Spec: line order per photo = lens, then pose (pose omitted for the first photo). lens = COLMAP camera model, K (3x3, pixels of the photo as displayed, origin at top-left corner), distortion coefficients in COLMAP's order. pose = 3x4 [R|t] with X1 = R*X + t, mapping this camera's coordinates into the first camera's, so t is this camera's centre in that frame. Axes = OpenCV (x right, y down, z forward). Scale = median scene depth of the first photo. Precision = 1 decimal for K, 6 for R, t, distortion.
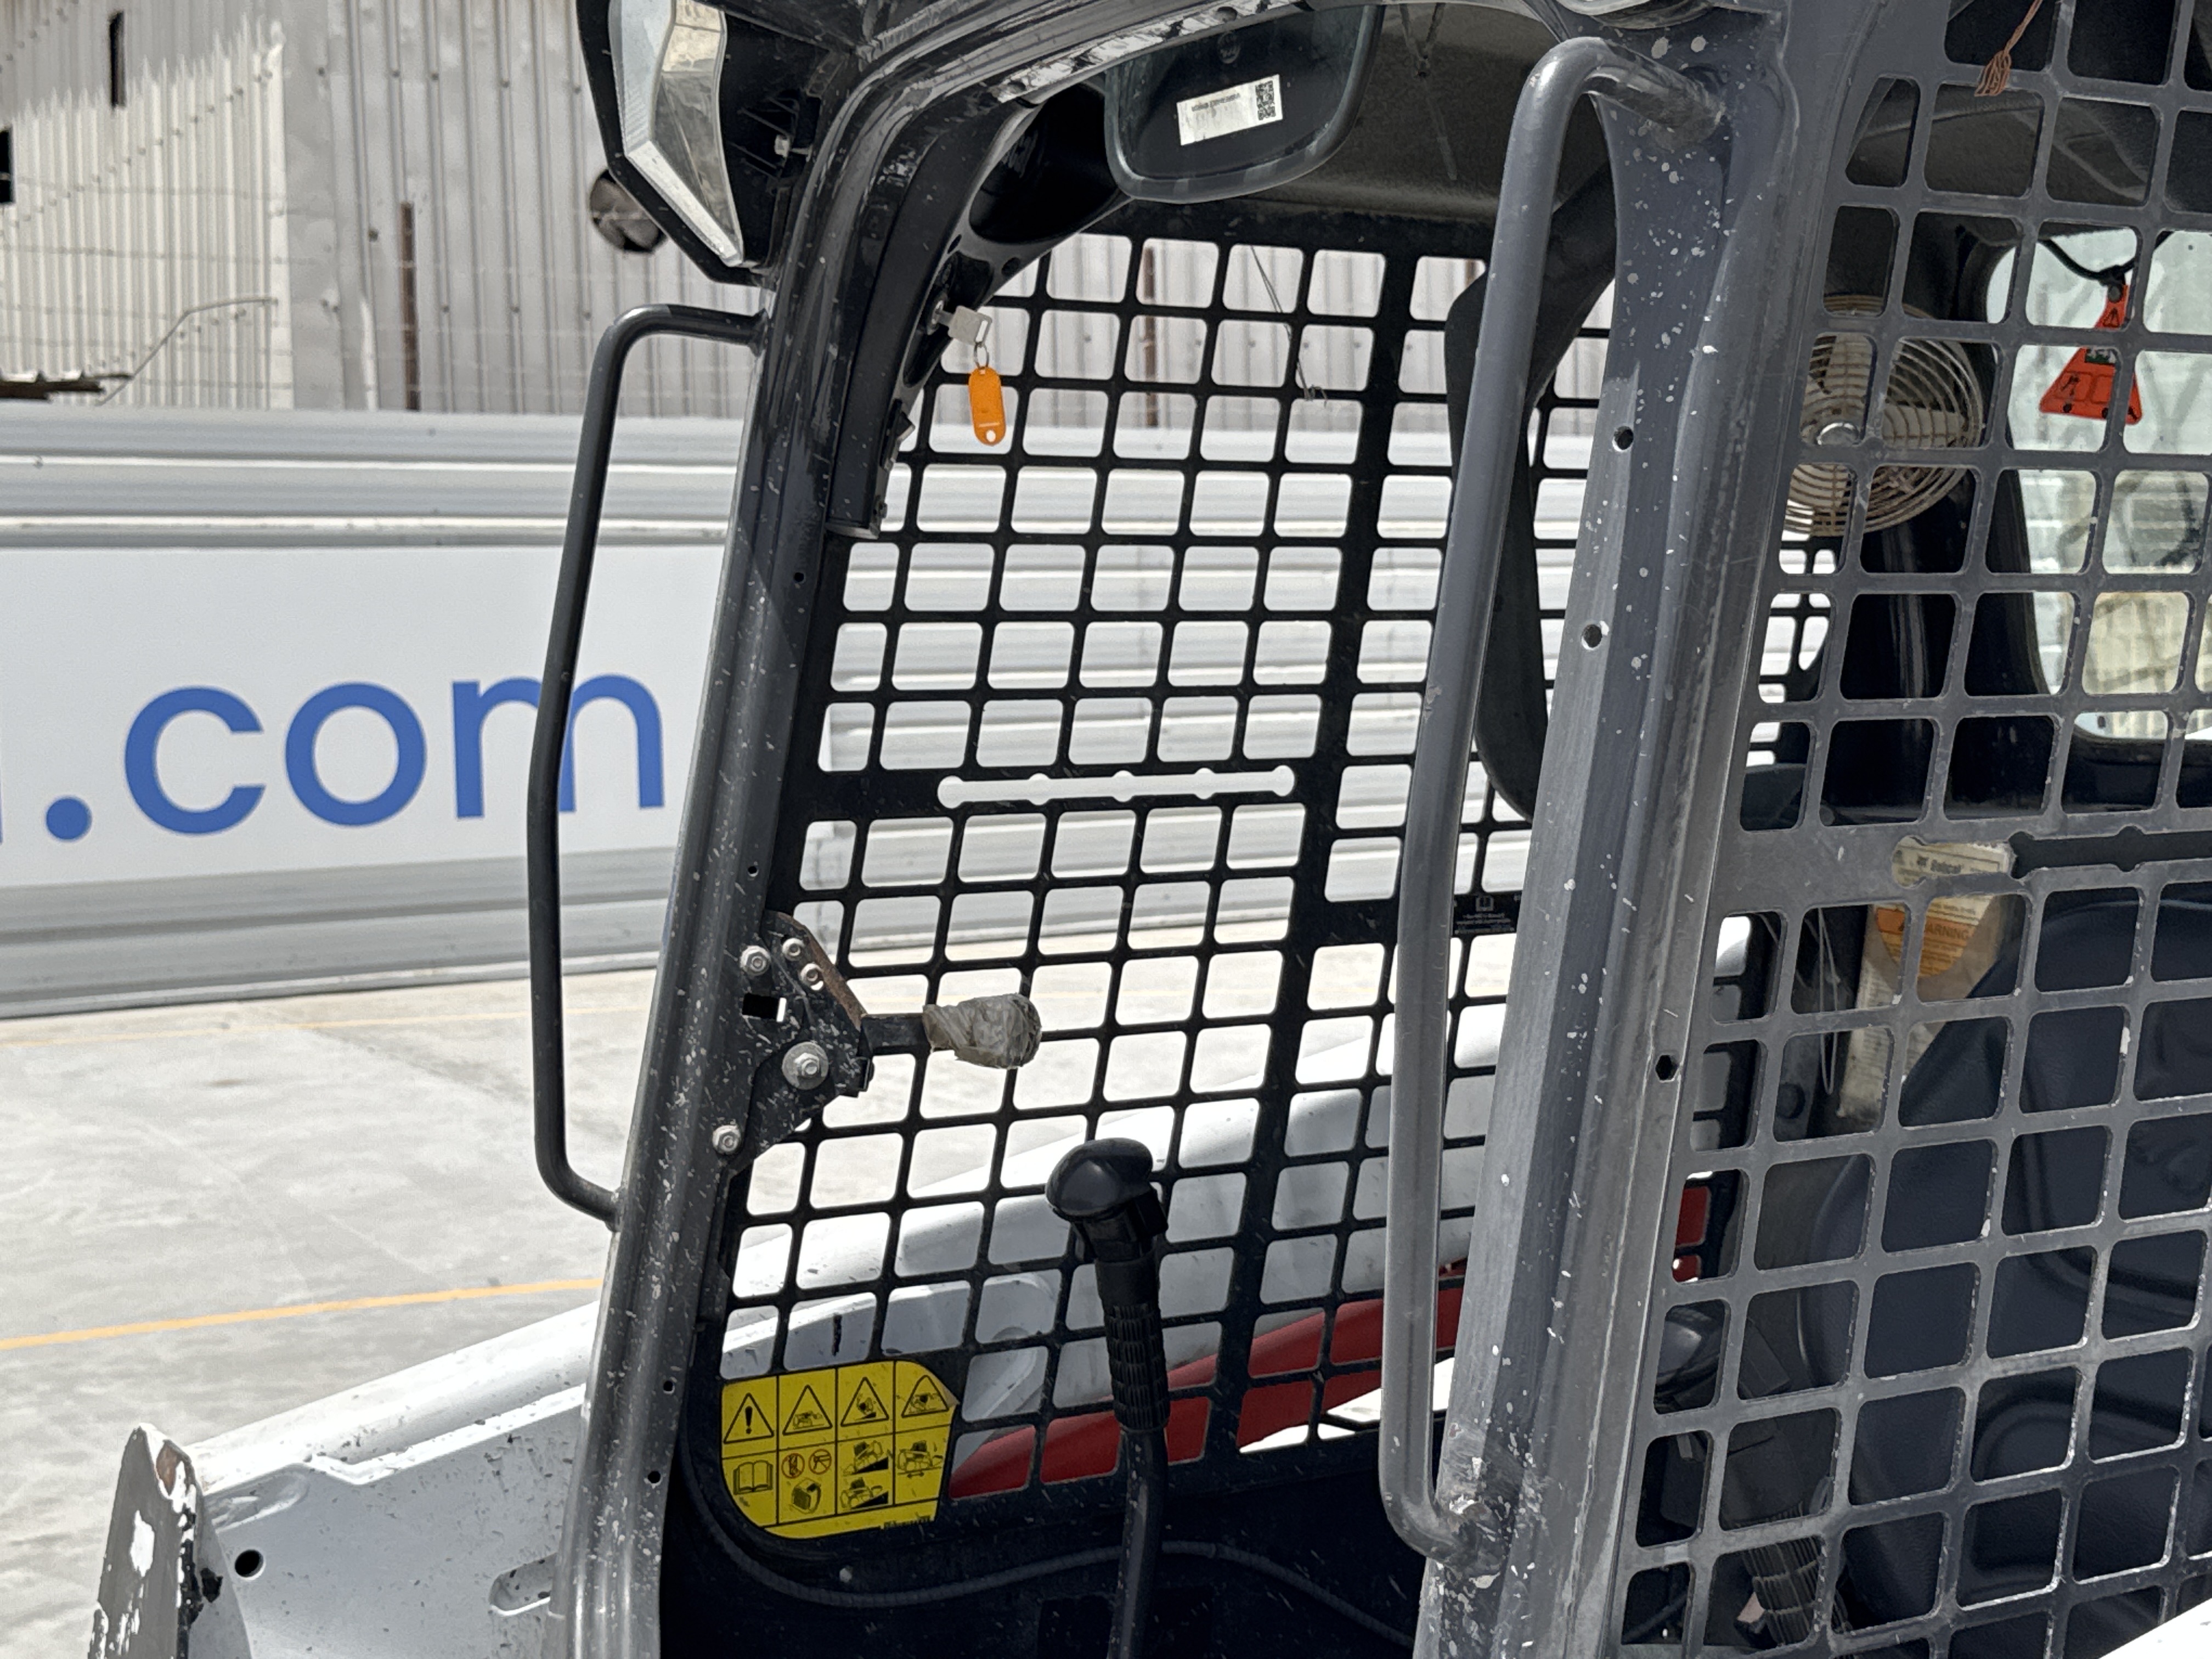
lens RADIAL K [[3081.9, 0, 1107.1], [0, 3081.9, 829.6], [0, 0, 1]] dist [0.130102, 0.000000]
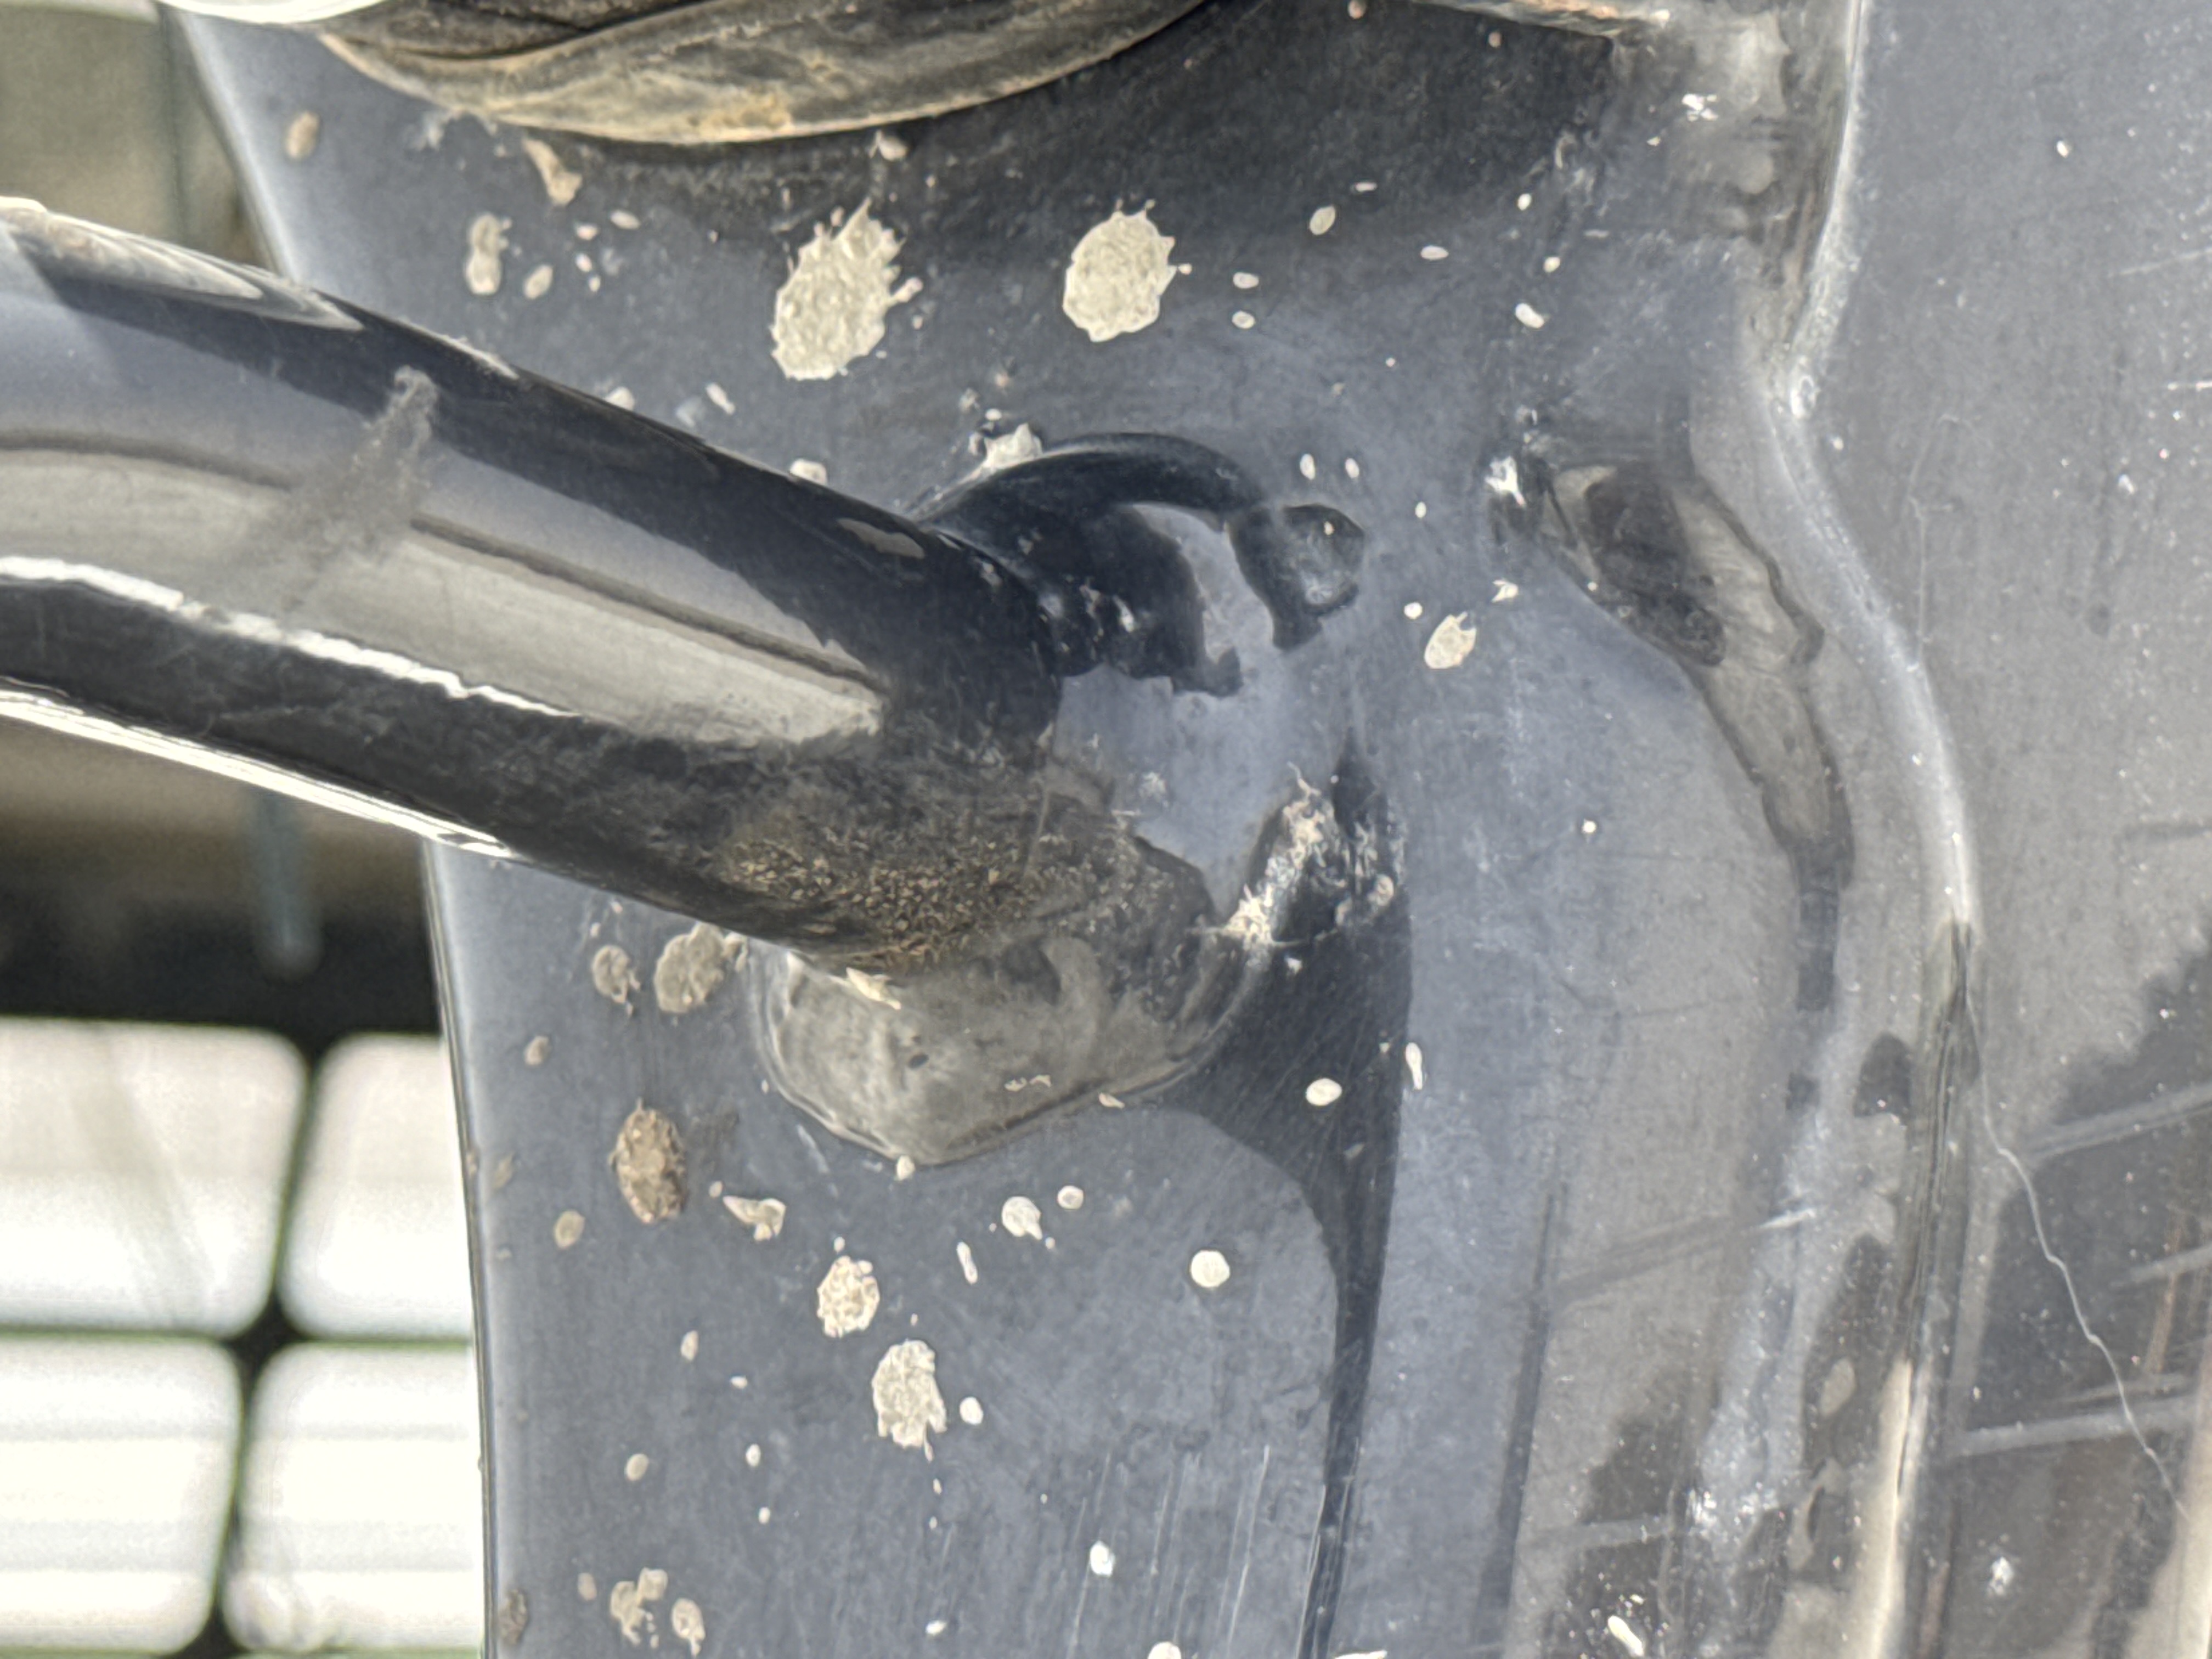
lens RADIAL K [[7597.2, 0, 1105.6], [0, 7597.2, 829.7], [0, 0, 1]] dist [0.142278, 0.000000]
pose [[0.997126, 0.018260, 0.073525, 0.170279], [-0.004560, 0.983224, -0.182344, -0.181419], [-0.075621, 0.181485, 0.980482, 0.732879]]
